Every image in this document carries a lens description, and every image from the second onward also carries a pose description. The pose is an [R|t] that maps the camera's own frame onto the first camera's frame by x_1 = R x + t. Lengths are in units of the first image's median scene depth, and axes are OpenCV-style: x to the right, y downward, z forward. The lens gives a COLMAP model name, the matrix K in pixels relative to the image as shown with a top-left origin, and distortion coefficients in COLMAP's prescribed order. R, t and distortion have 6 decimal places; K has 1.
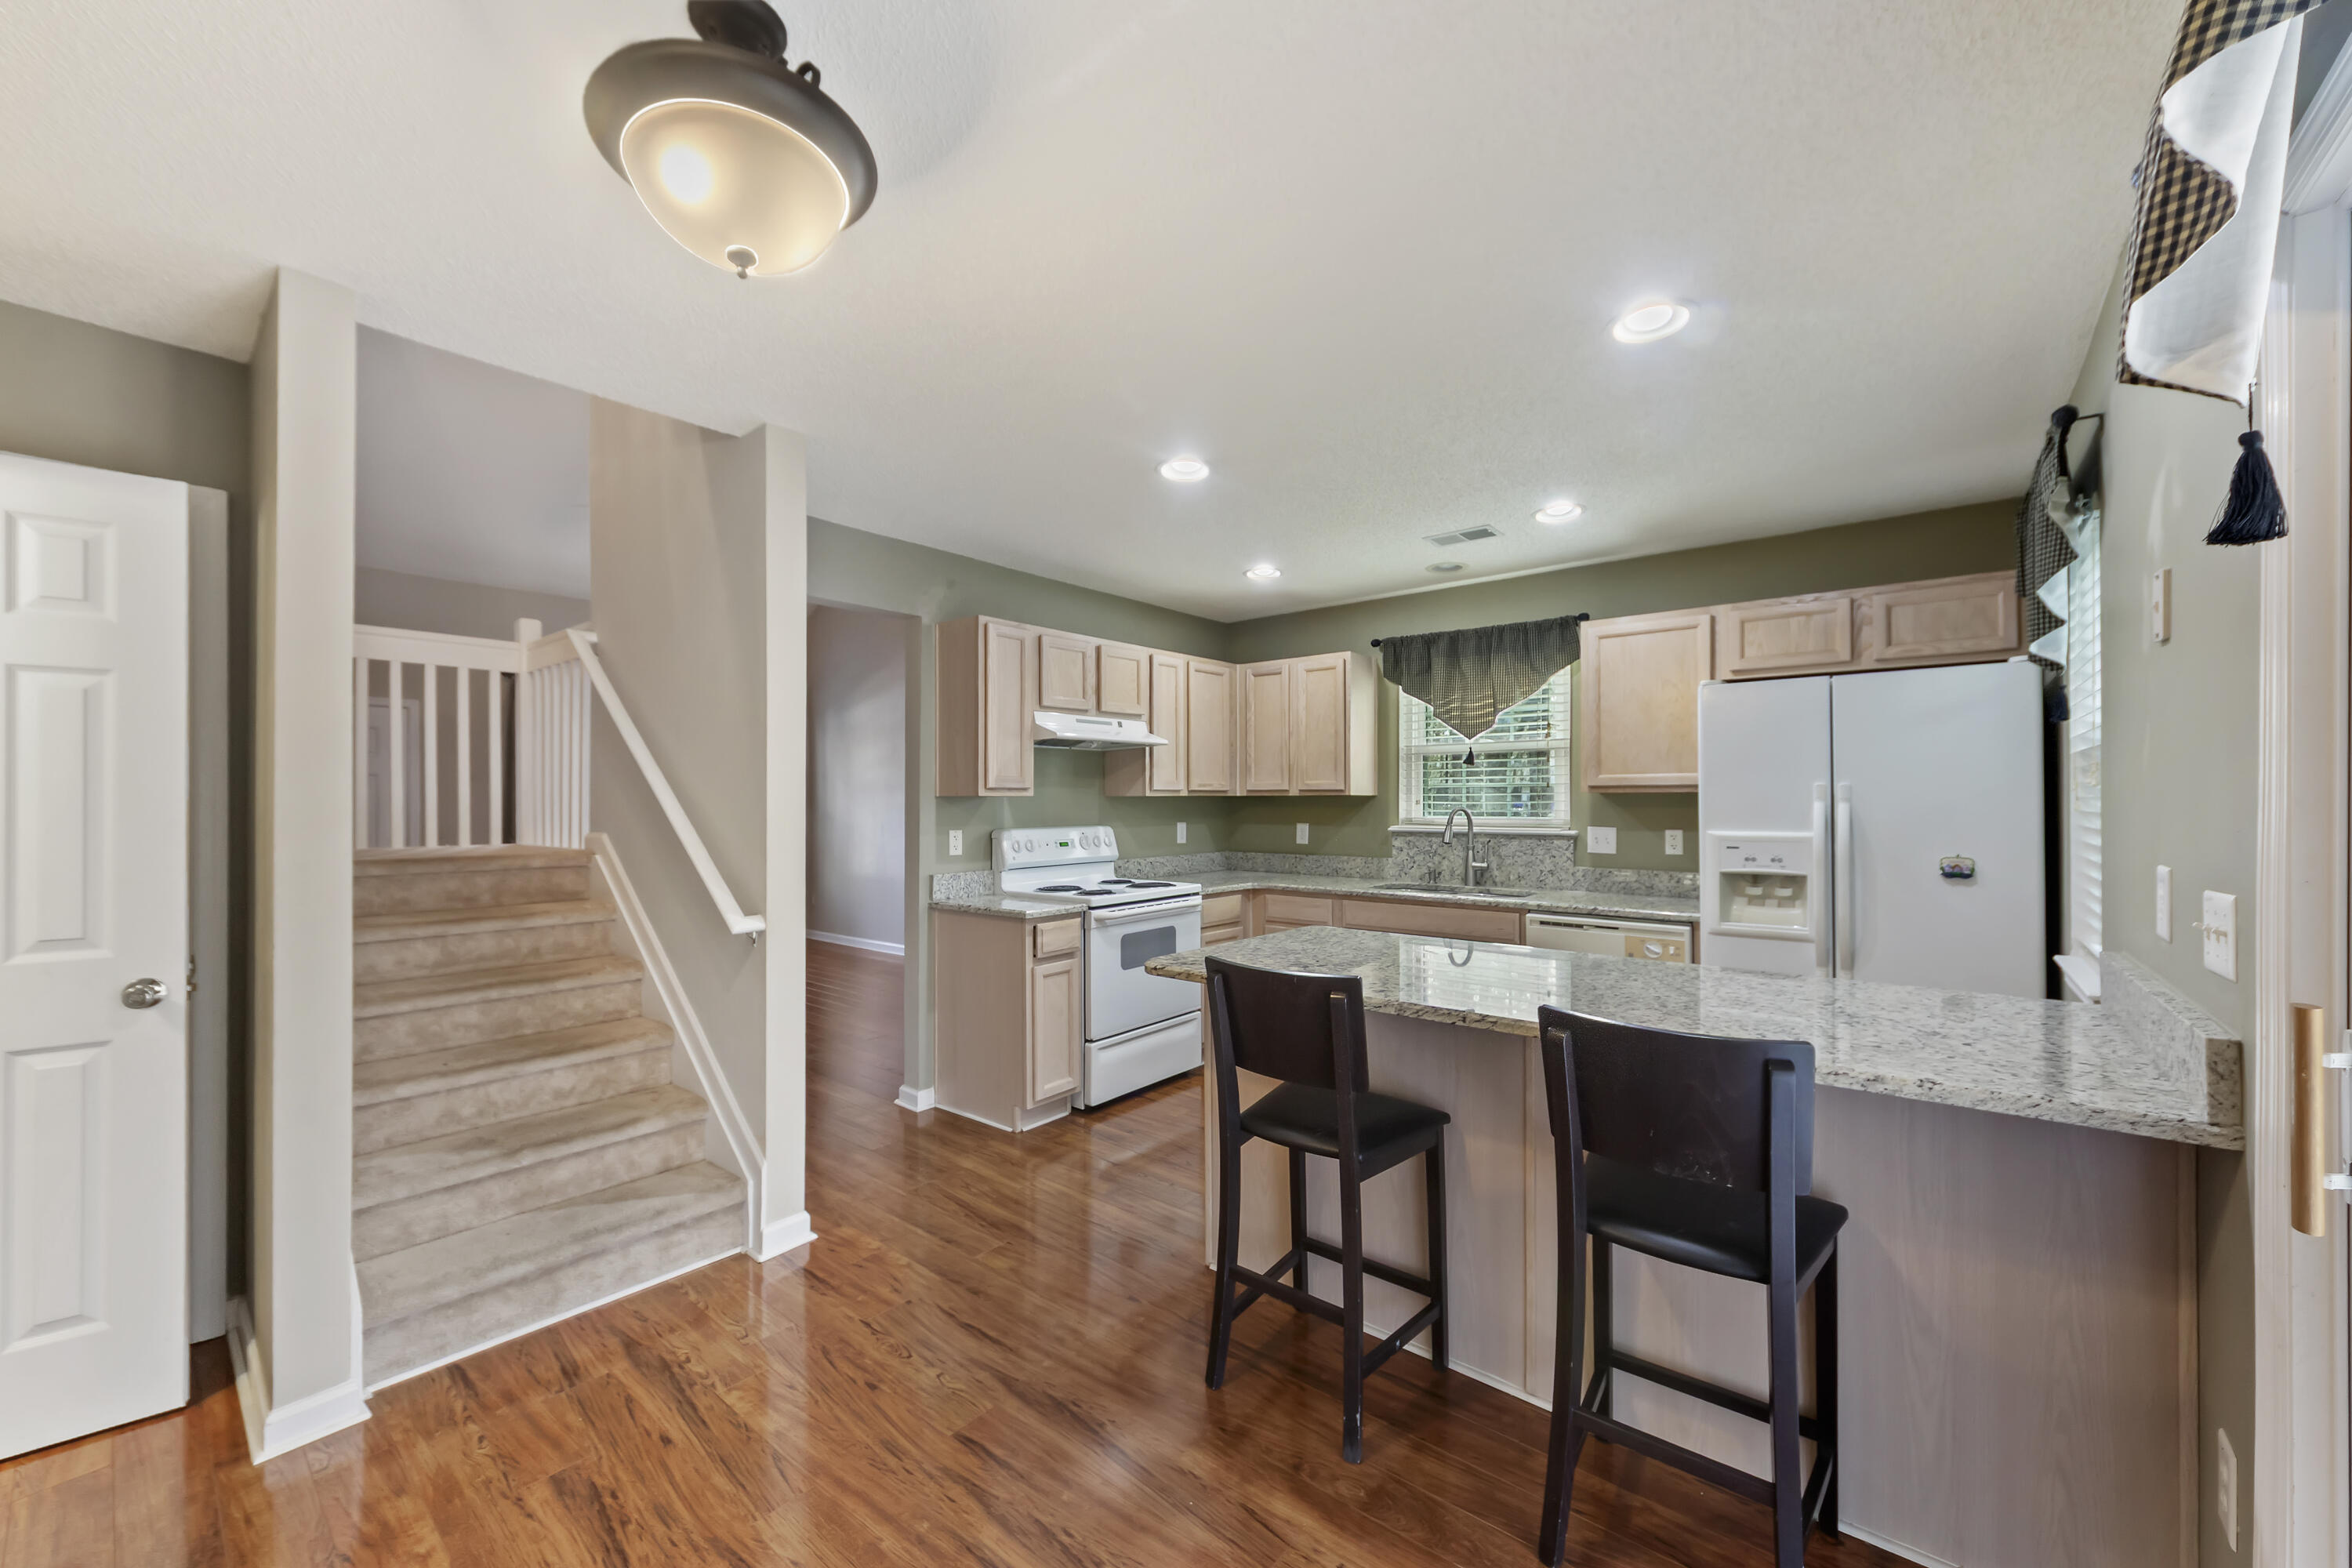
lens RADIAL K [[888.9, 0, 1168.7], [0, 888.9, 782.4], [0, 0, 1]] dist [-0.000322, -0.000298]
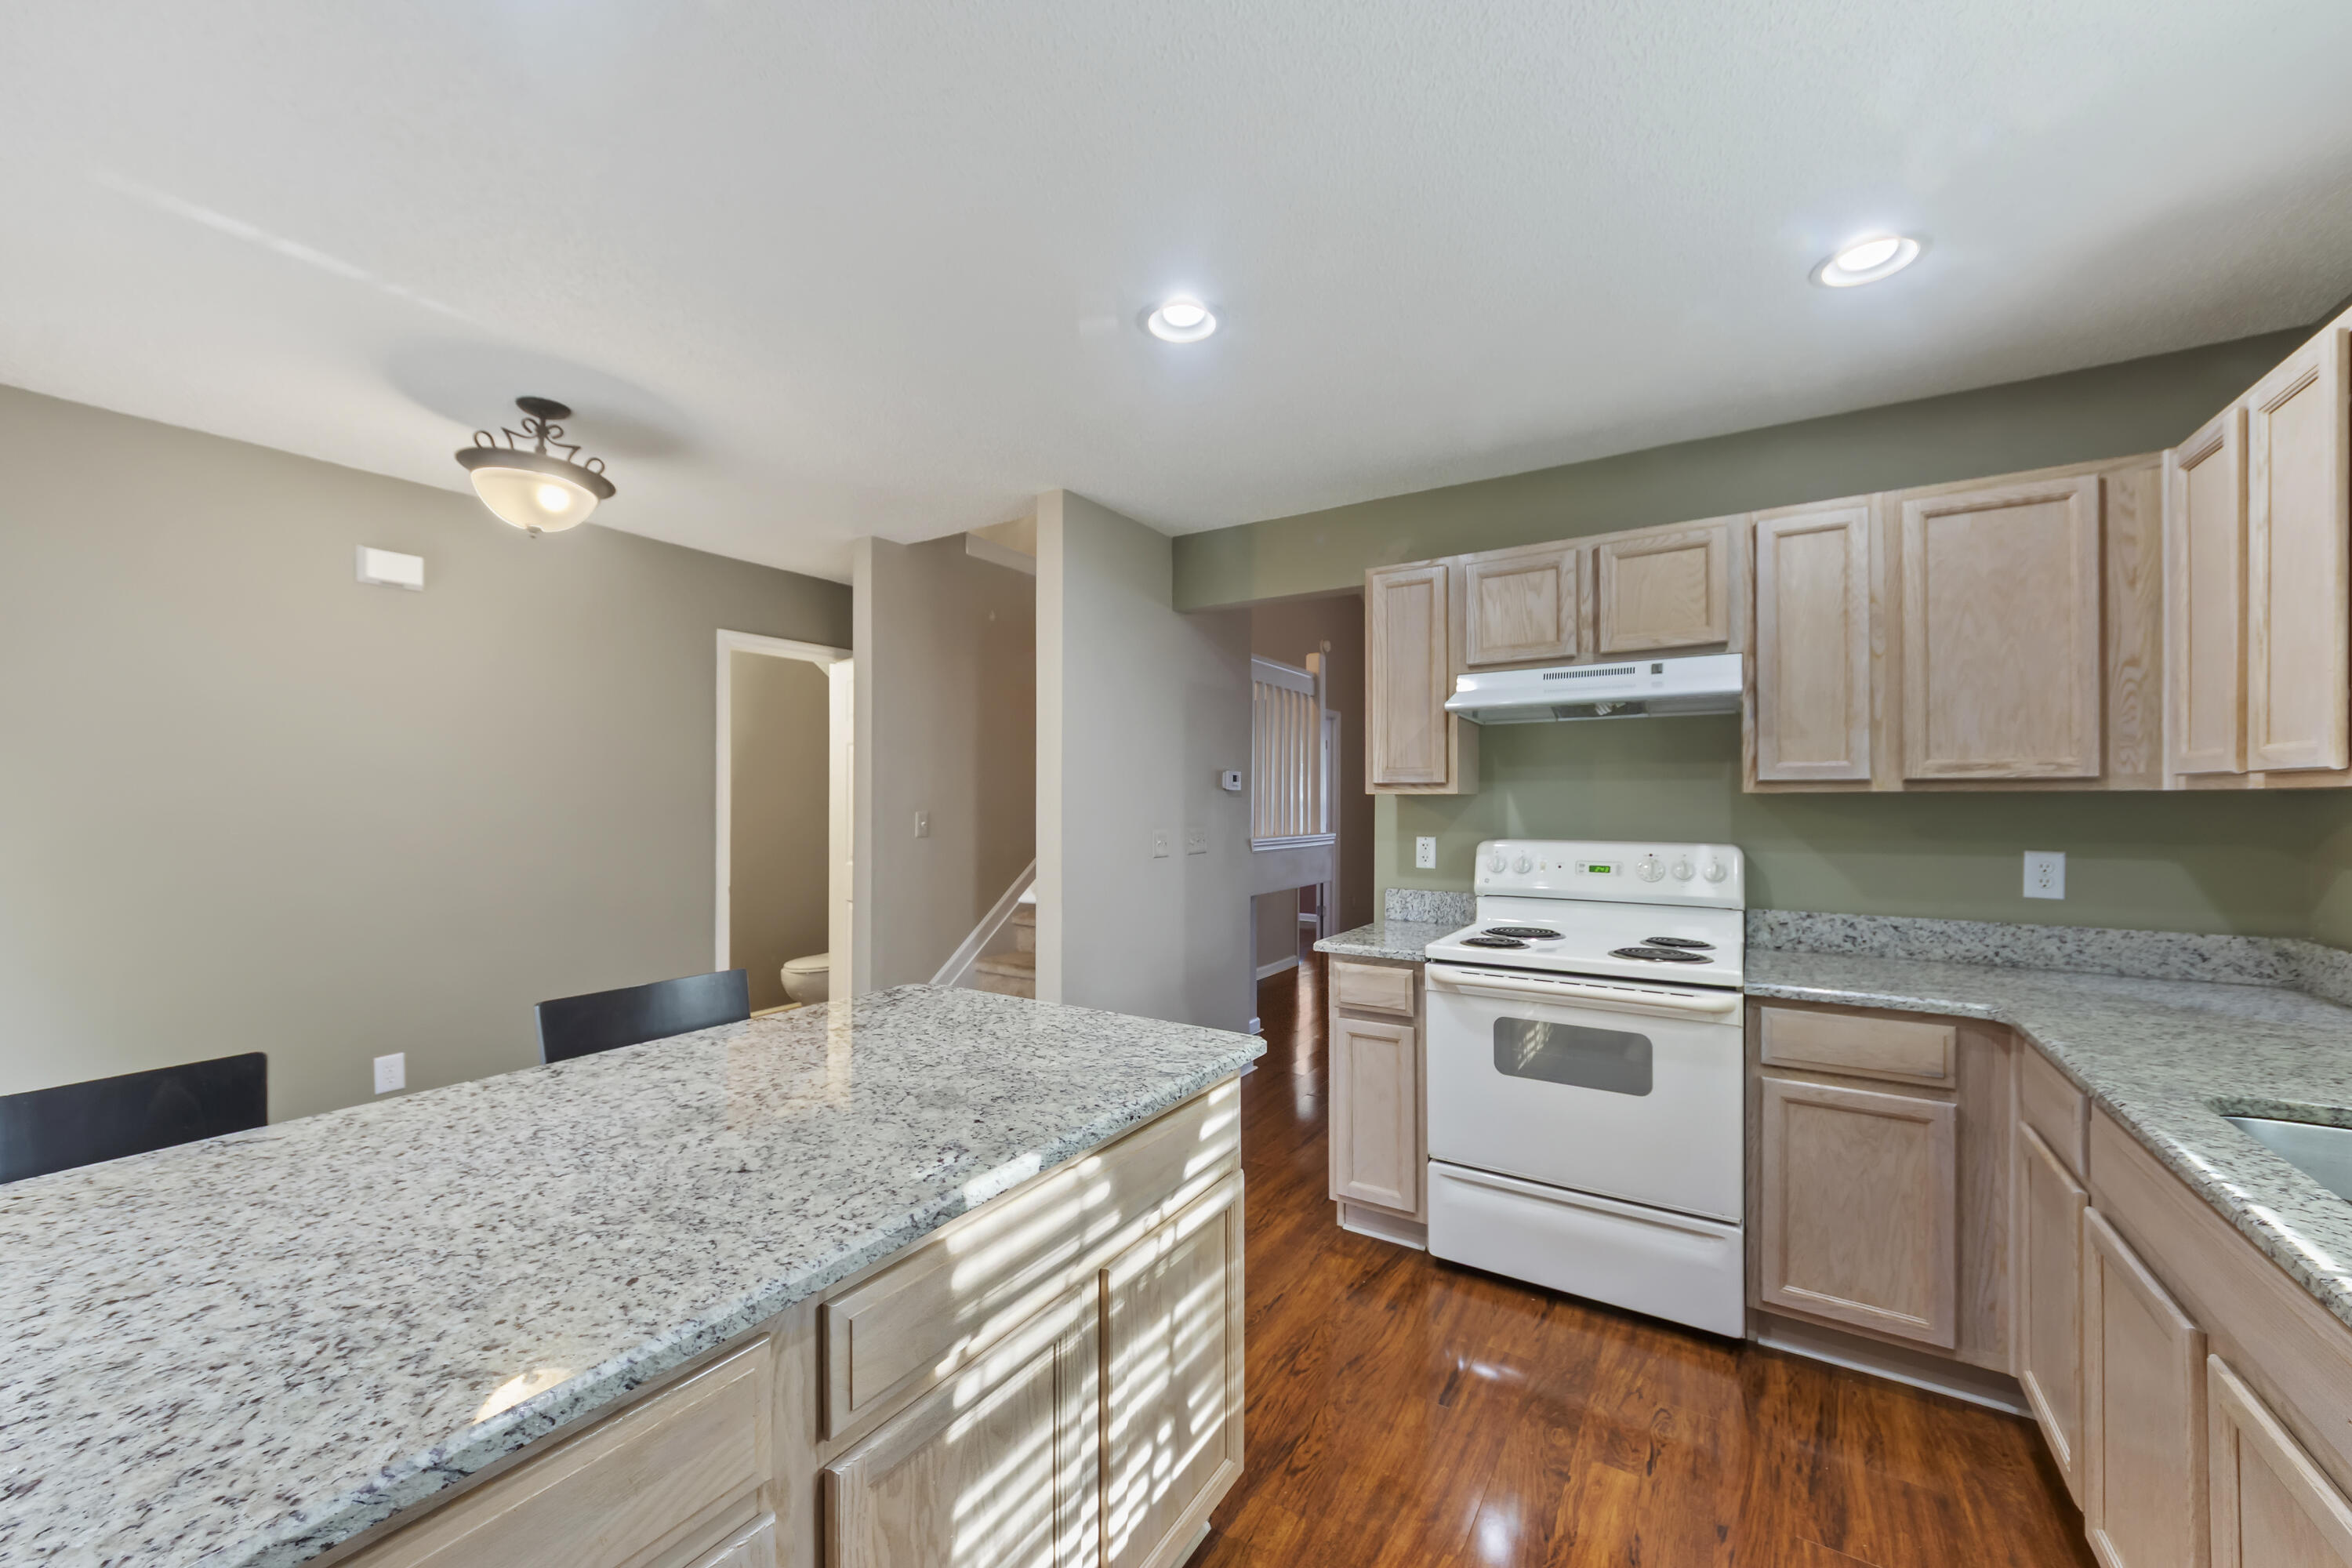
lens RADIAL K [[900.4, 0, 1176.0], [0, 900.4, 784.0], [0, 0, 1]] dist [0.000695, -0.000351]
pose [[0.128924, -0.011702, -0.991585, 0.517137], [0.018727, 0.999781, -0.009364, 0.009629], [0.991478, -0.017362, 0.129114, 0.659066]]
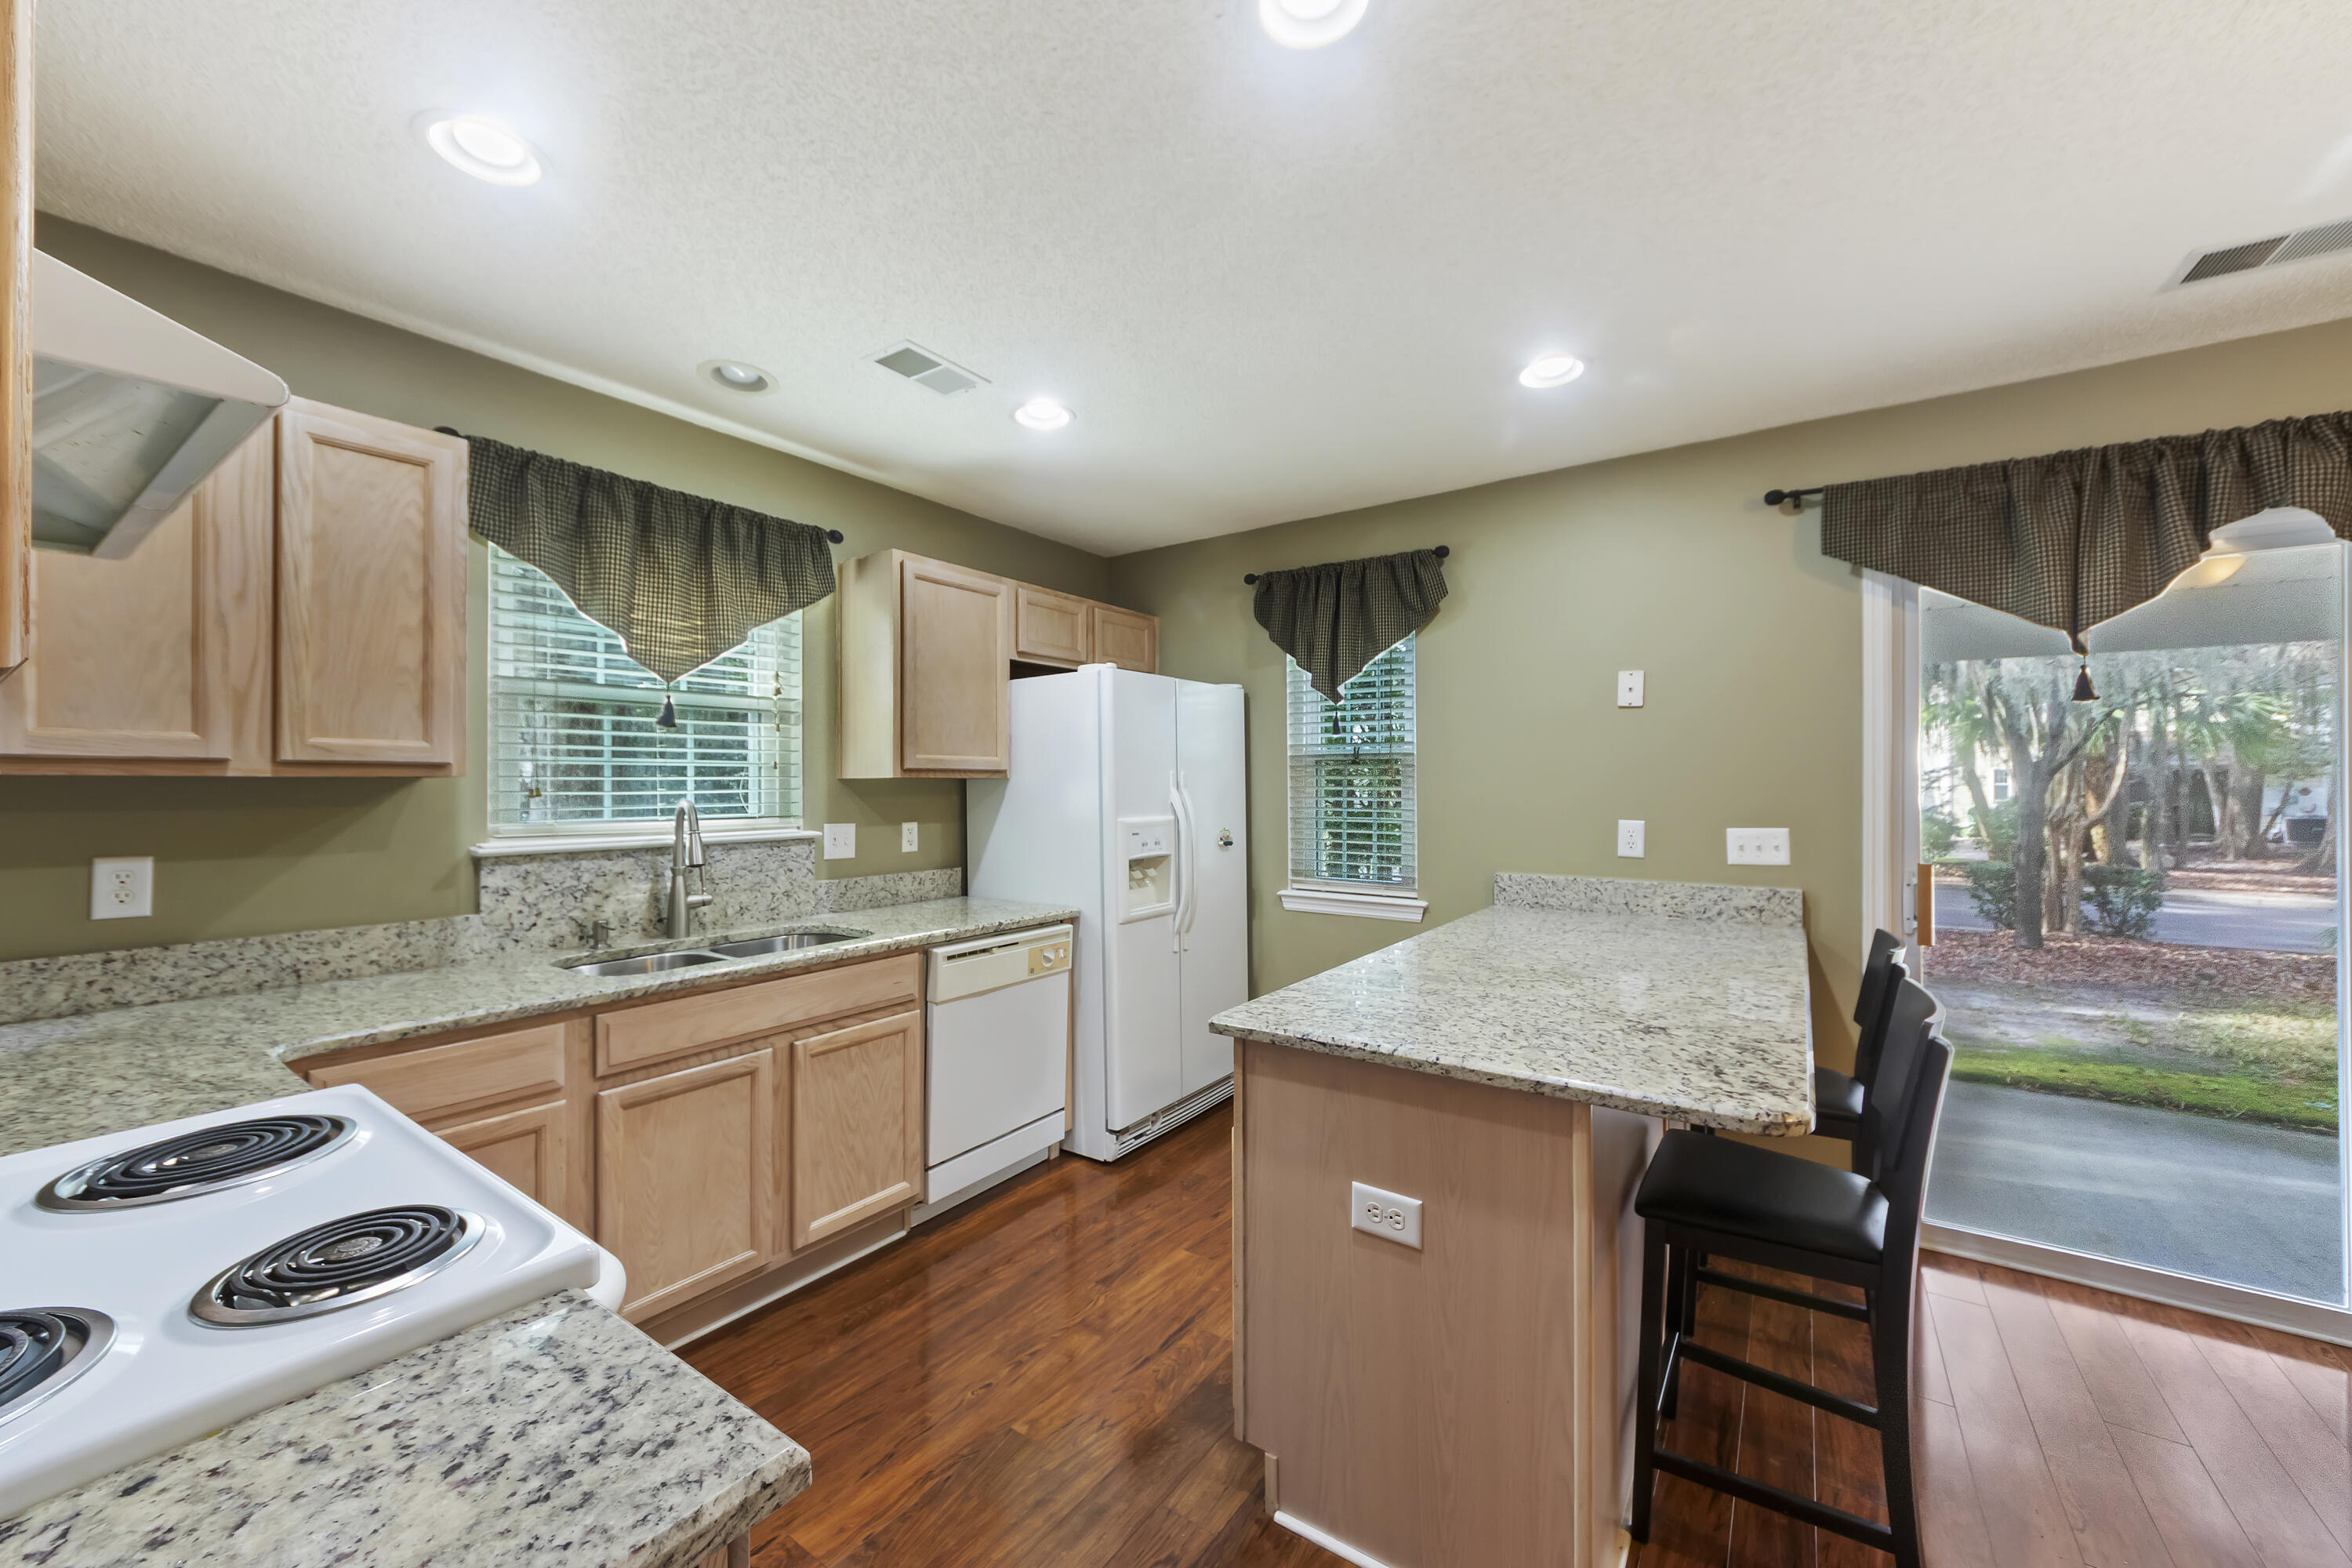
lens RADIAL K [[888.9, 0, 1168.7], [0, 888.9, 782.4], [0, 0, 1]] dist [-0.000322, -0.000298]
pose [[-0.077813, 0.002660, 0.996964, -0.285562], [-0.017768, 0.999834, -0.004055, 0.013962], [-0.996810, -0.018030, -0.077753, 0.801513]]
